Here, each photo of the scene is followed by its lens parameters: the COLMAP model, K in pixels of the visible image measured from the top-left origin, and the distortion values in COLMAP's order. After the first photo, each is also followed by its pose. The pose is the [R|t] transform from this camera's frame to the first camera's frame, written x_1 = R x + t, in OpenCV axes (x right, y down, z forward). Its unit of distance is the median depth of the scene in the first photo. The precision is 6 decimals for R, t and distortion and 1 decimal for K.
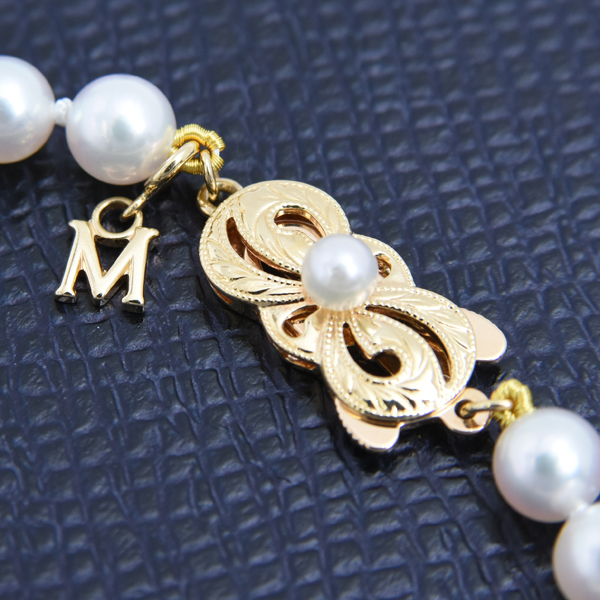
lens RADIAL K [[4288.0, 0, 299.9], [0, 4288.0, 299.7], [0, 0, 1]] dist [0.222075, 0.000000]
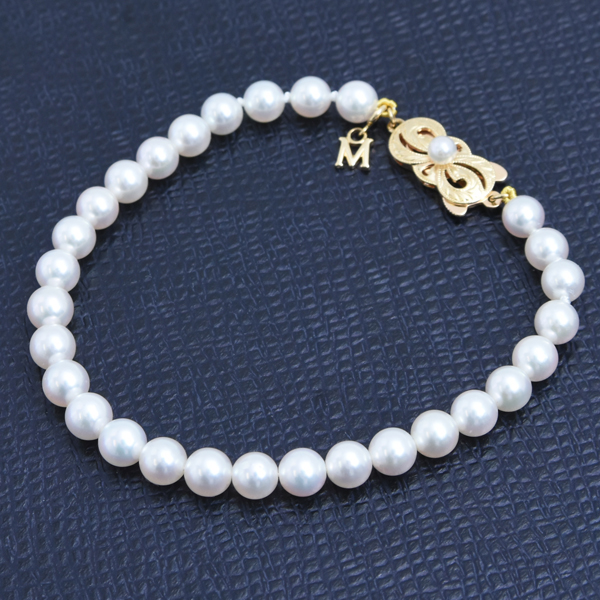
lens RADIAL K [[2500.4, 0, 300.3], [0, 2500.4, 300.0], [0, 0, 1]] dist [-0.183131, 0.000000]
pose [[0.996176, -0.053112, -0.069376, 0.023598], [0.055269, 0.998034, 0.029550, 0.034584], [0.067671, -0.033271, 0.997153, -0.532767]]
